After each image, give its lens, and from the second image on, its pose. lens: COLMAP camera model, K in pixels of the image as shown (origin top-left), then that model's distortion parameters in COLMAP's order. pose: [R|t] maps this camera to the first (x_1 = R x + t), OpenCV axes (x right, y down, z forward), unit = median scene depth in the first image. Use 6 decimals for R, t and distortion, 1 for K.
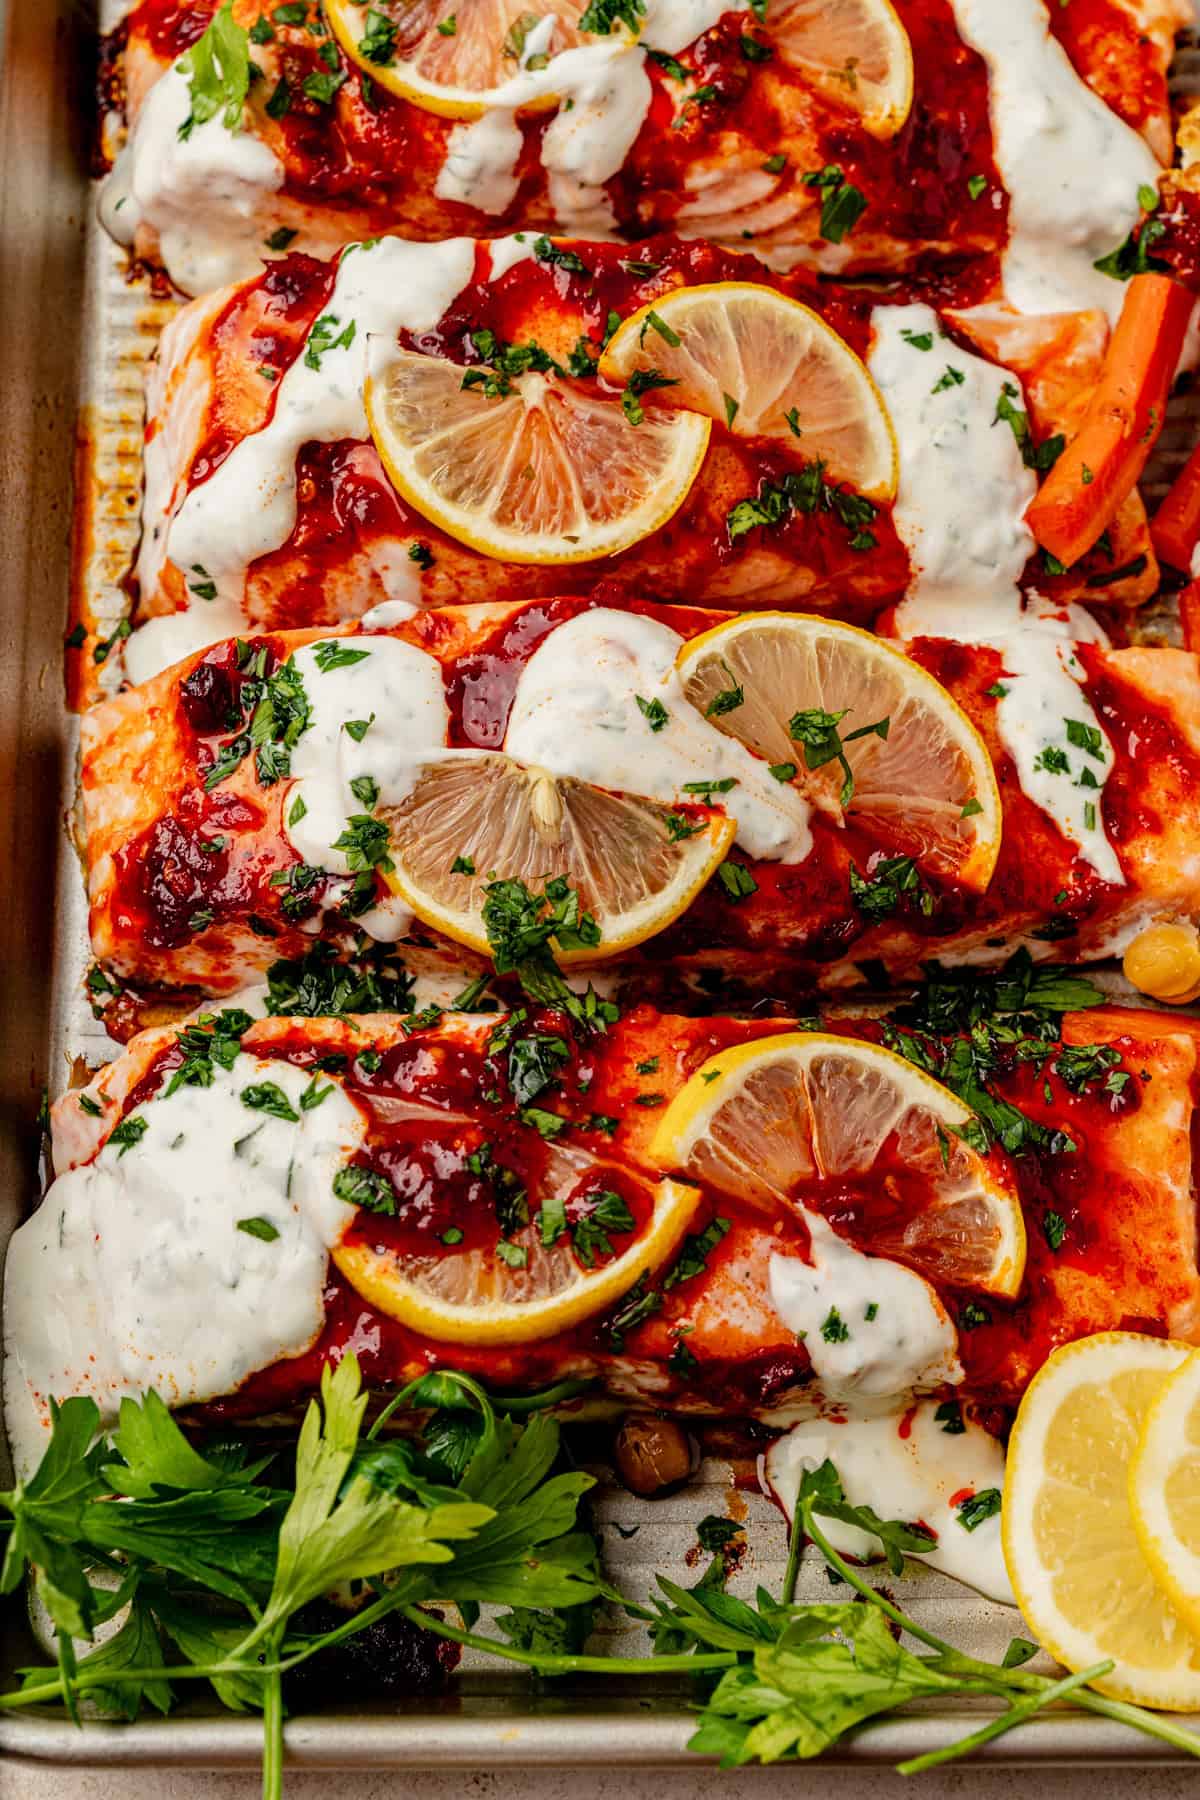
lens RADIAL K [[3668.8, 0, 600.0], [0, 3668.8, 900.0], [0, 0, 1]] dist [0.047136, -0.372250]
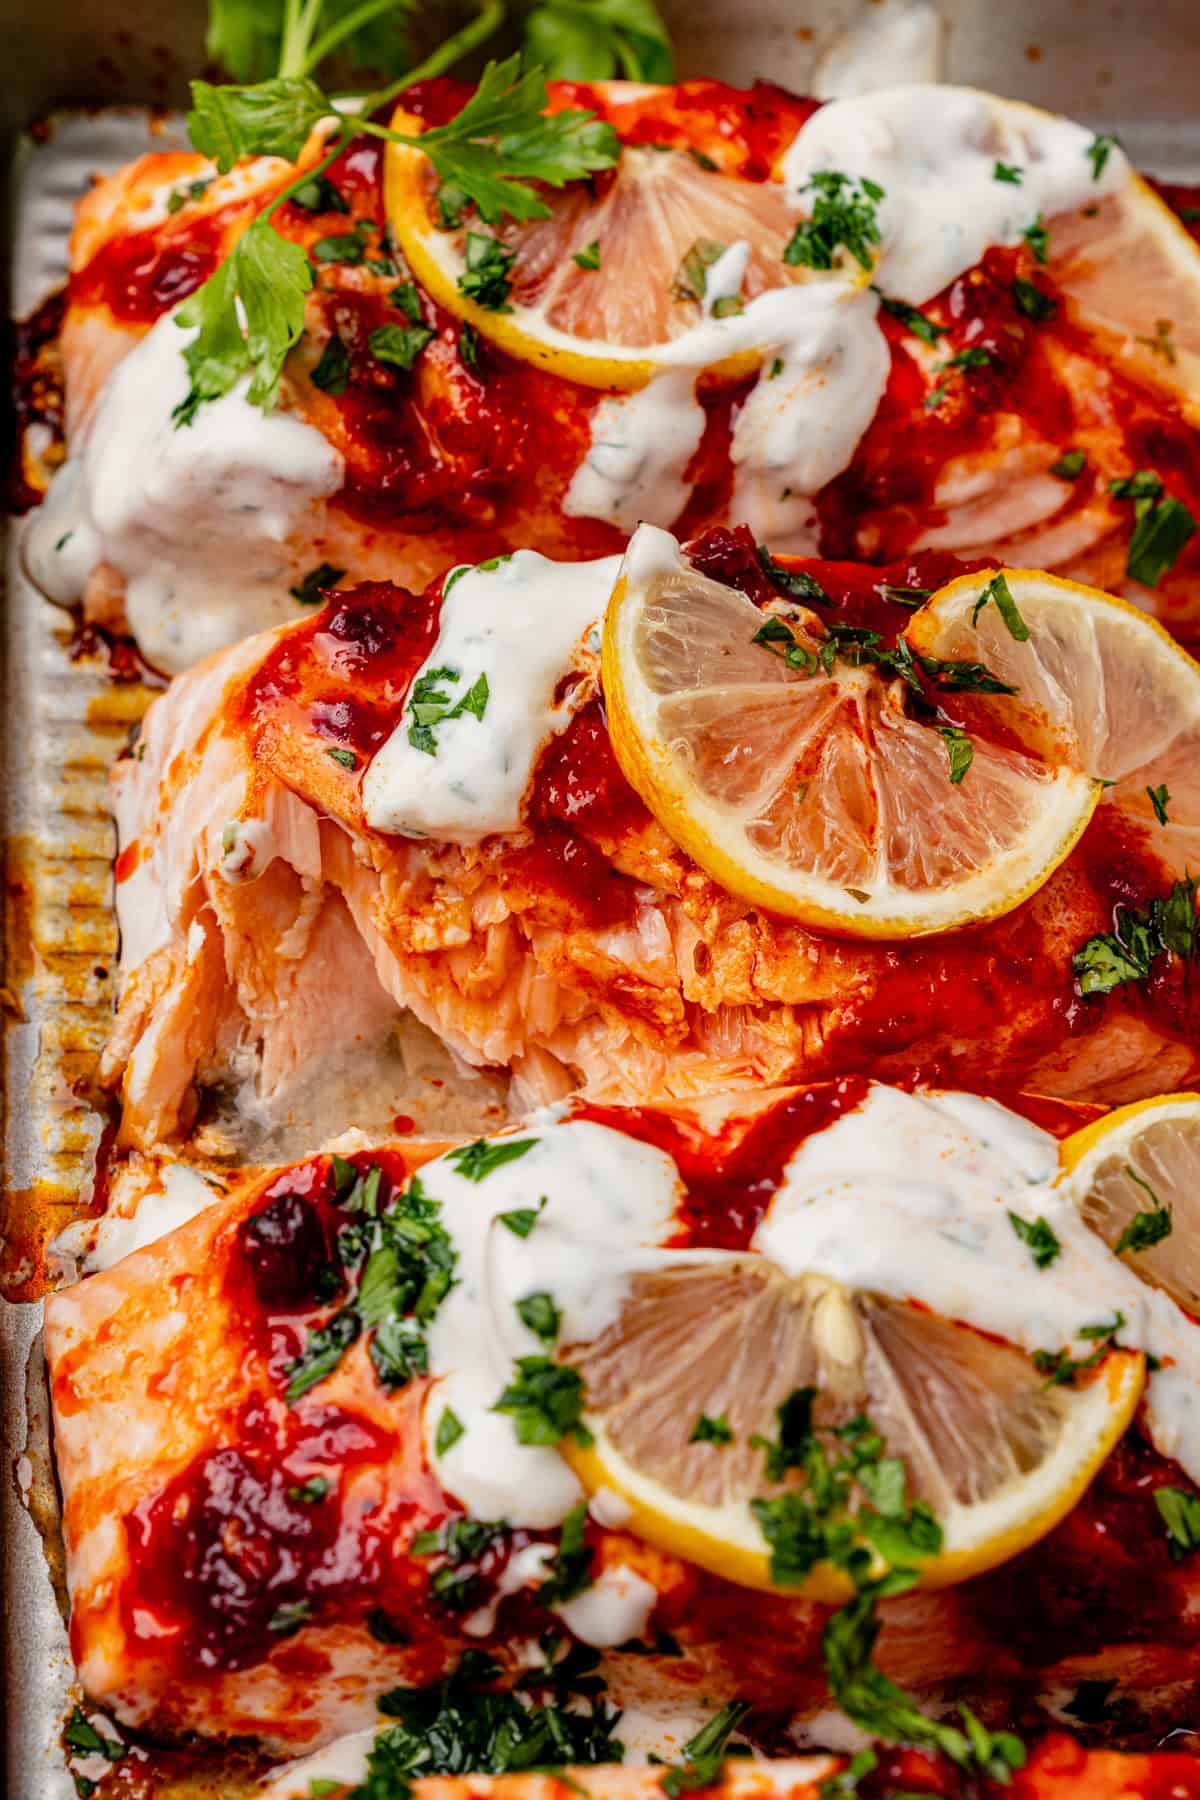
lens RADIAL K [[3926.4, 0, 600.0], [0, 3926.4, 900.0], [0, 0, 1]] dist [-0.016842, -0.335110]
pose [[0.992827, -0.008466, 0.119262, -0.125368], [0.032684, 0.978714, -0.202609, 0.020429], [-0.115009, 0.205054, 0.971970, 0.332941]]
